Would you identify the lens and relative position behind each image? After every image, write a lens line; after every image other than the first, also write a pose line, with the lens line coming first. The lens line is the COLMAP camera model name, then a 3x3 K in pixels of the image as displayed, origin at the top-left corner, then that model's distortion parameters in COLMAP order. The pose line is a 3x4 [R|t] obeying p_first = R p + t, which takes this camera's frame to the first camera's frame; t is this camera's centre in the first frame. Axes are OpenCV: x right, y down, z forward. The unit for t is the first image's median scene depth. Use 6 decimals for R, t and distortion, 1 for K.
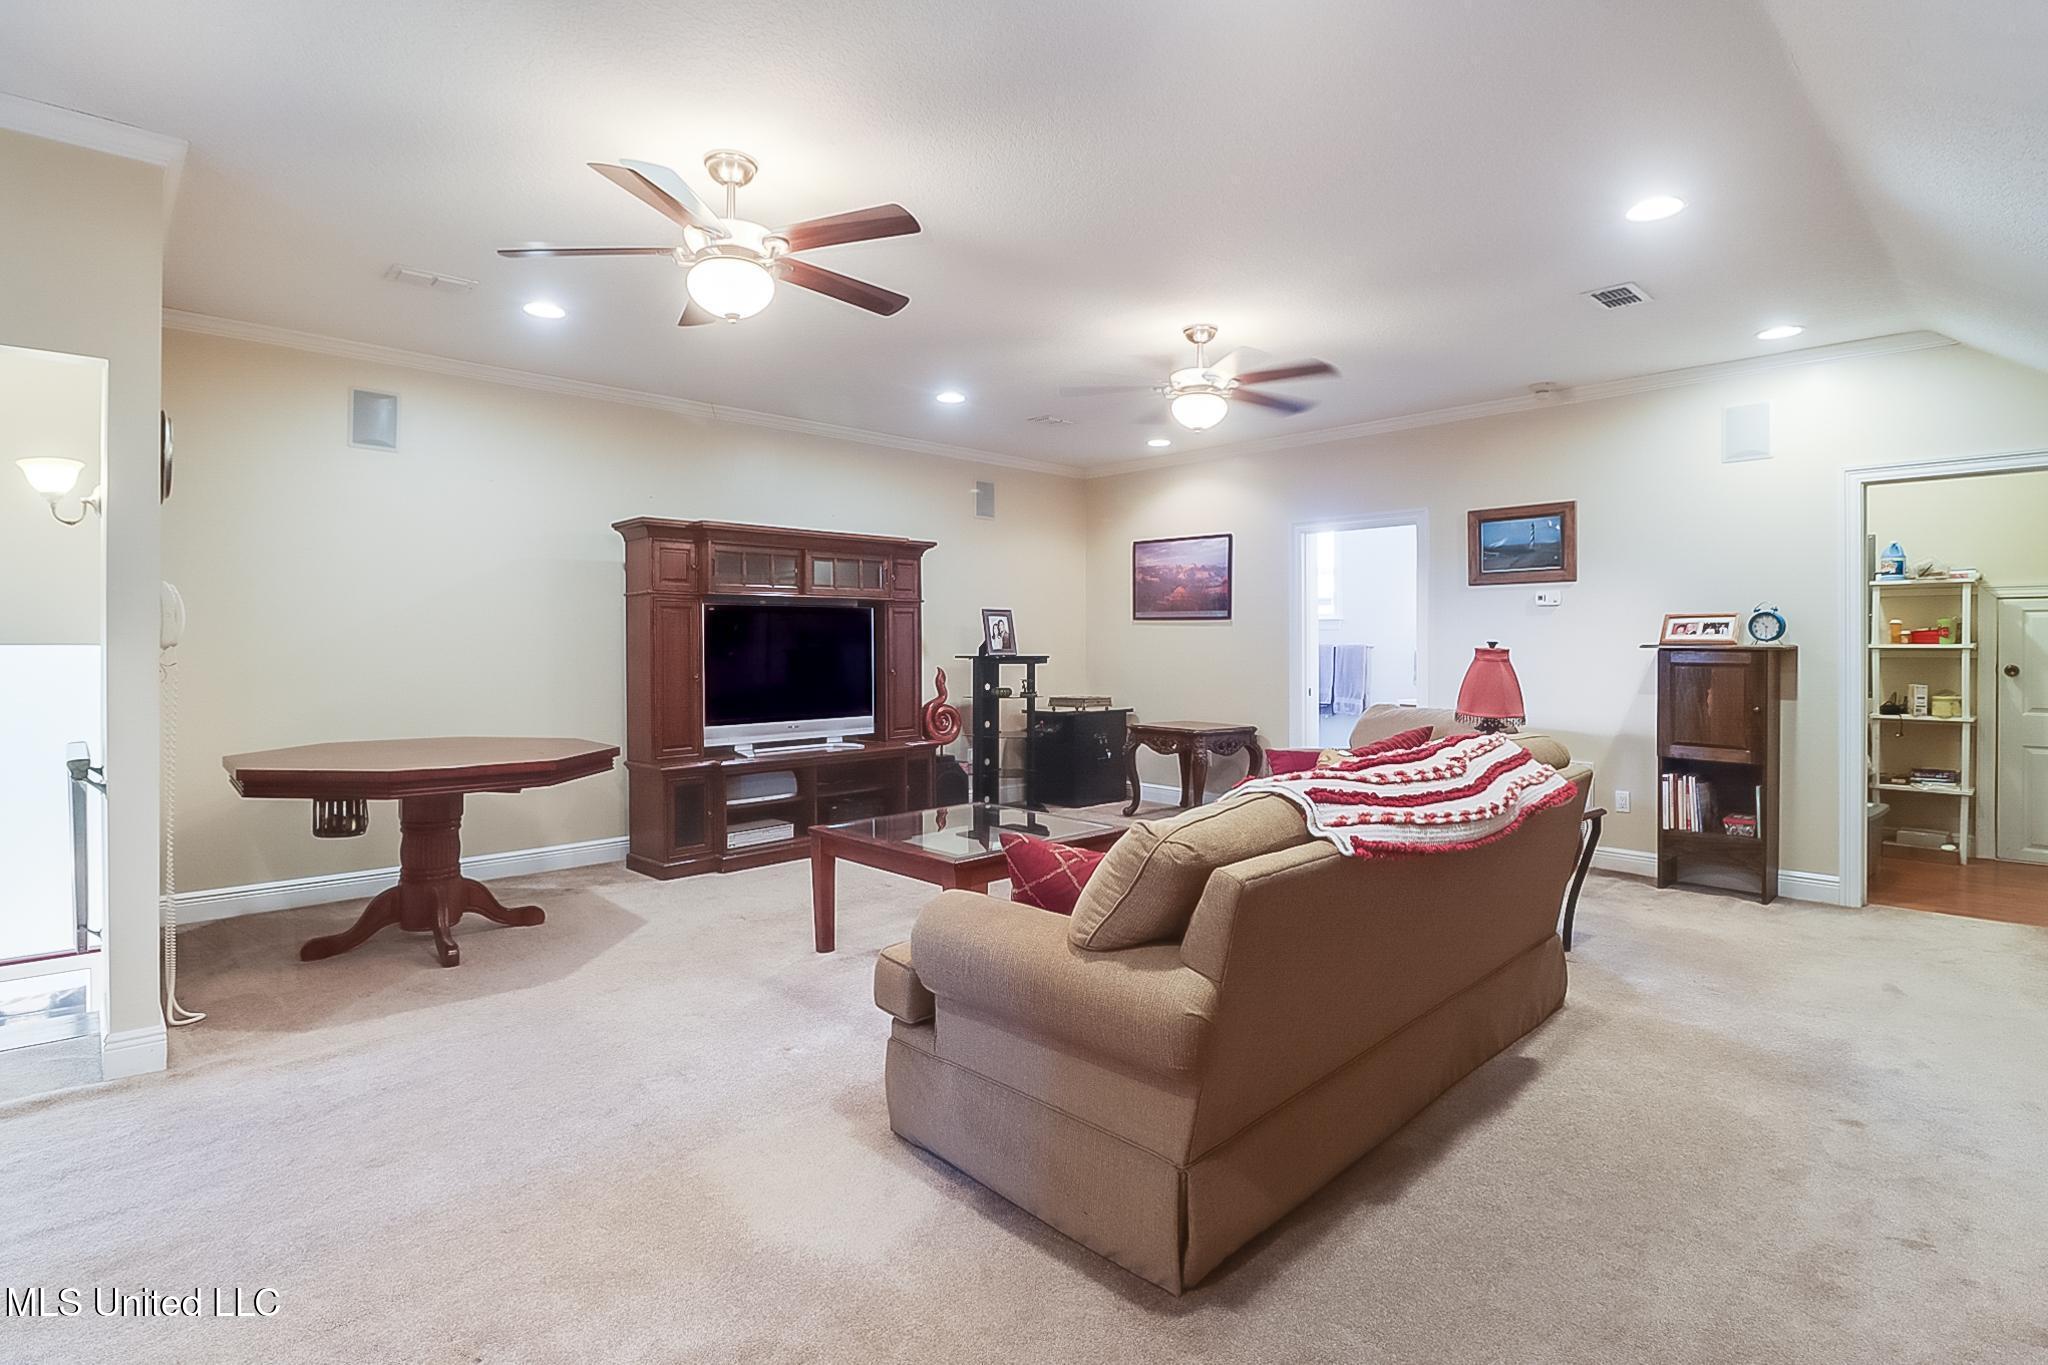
lens RADIAL K [[980.7, 0, 1029.9], [0, 980.7, 662.5], [0, 0, 1]] dist [-0.002919, -0.000224]
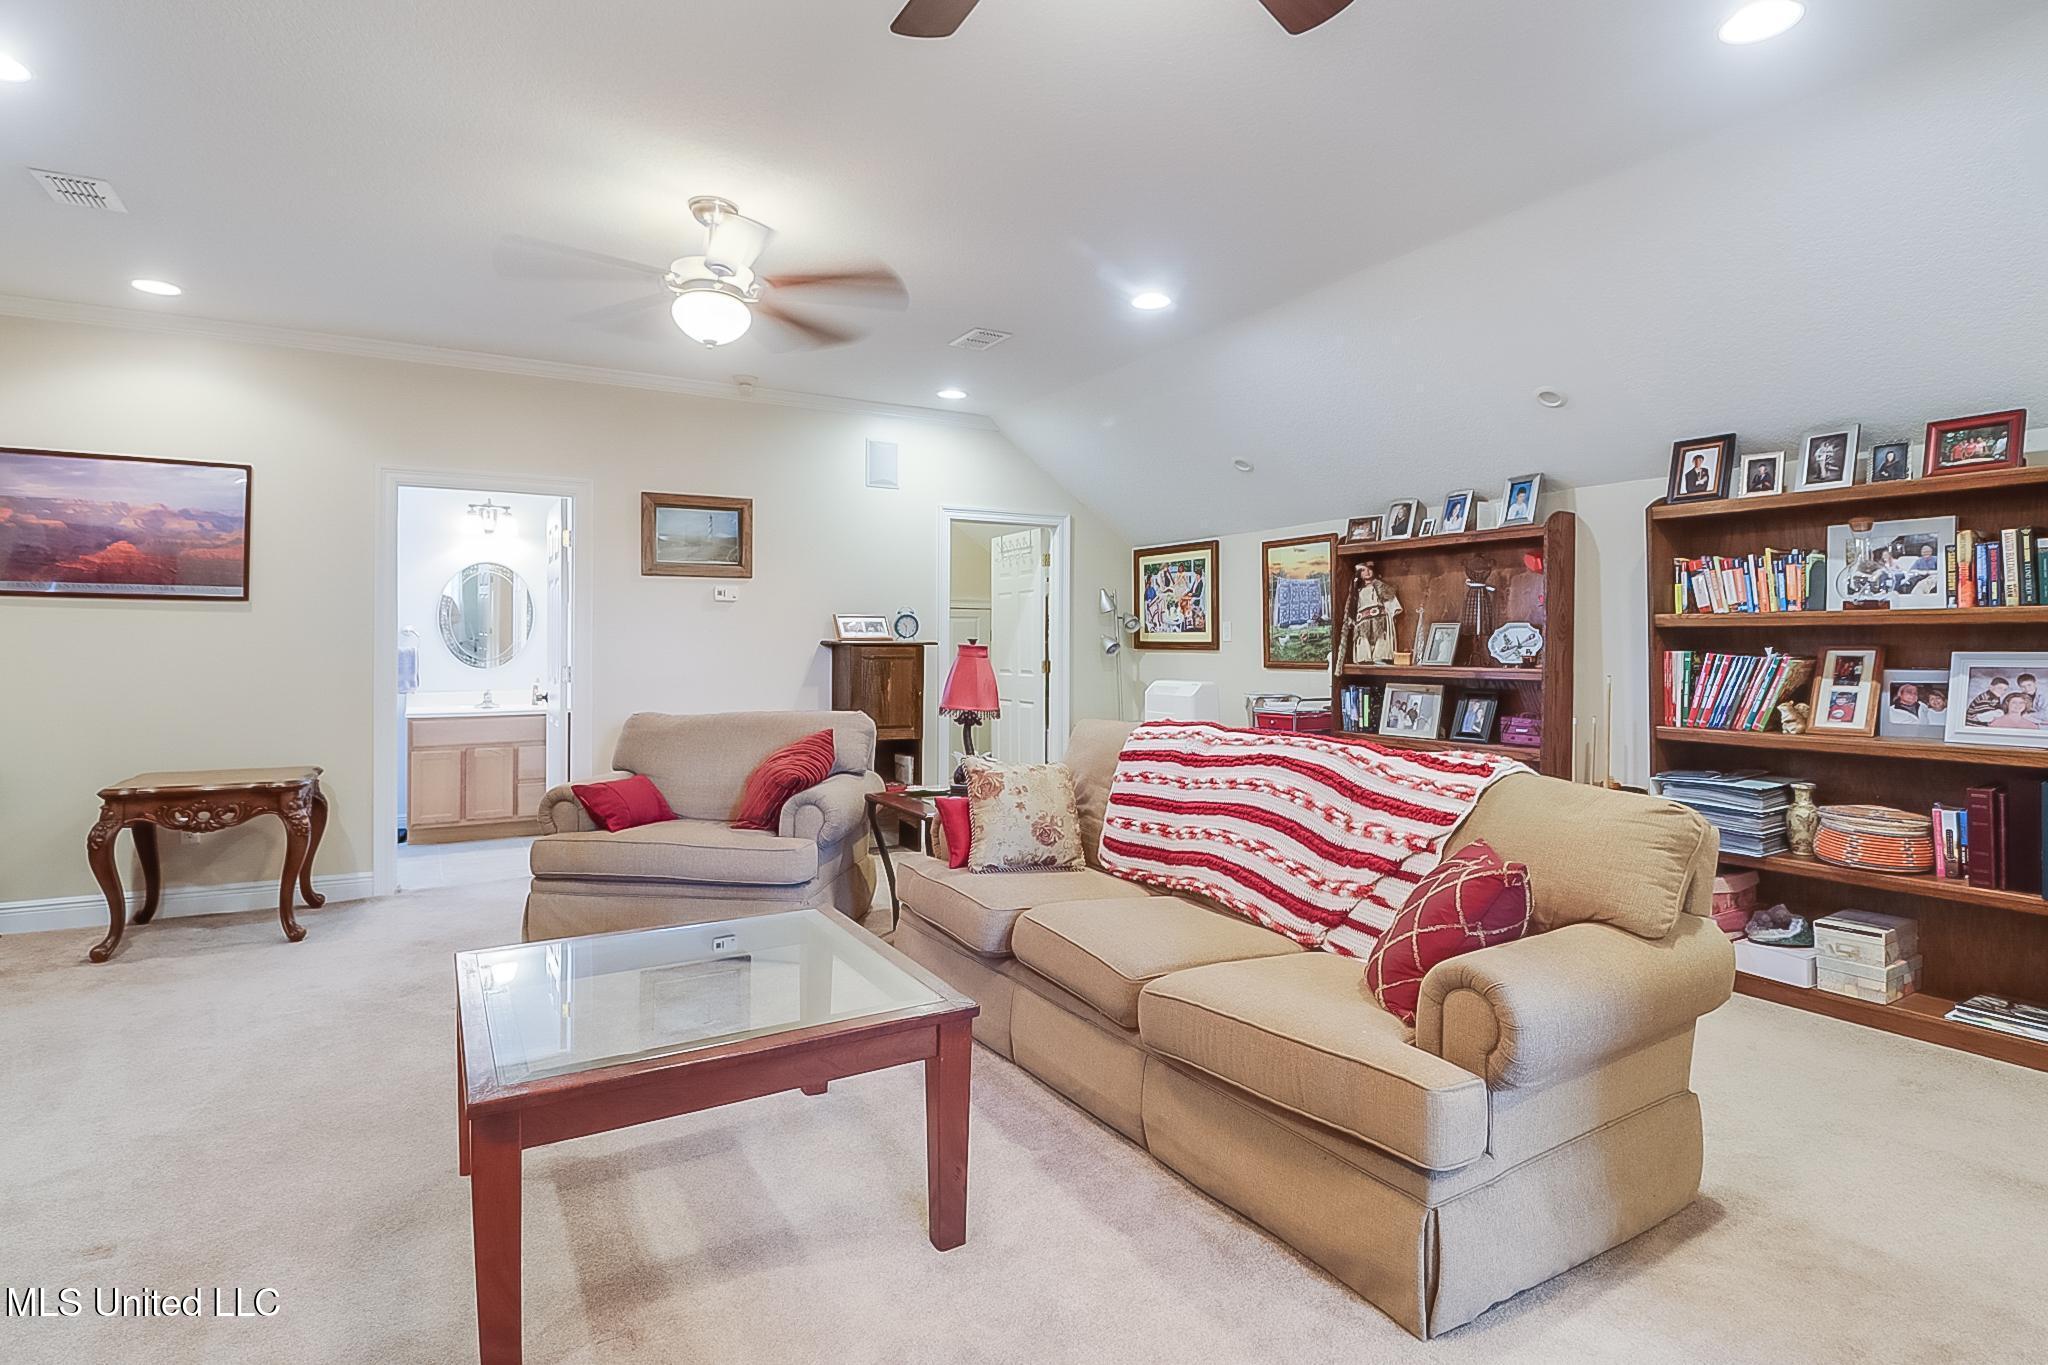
lens RADIAL K [[1046.2, 0, 1039.3], [0, 1046.2, 638.8], [0, 0, 1]] dist [0.000730, -0.000242]
pose [[0.253860, 0.000600, 0.967241, -0.384266], [0.017445, 0.999834, -0.005199, -0.009082], [-0.967084, 0.018193, 0.253808, 0.409616]]
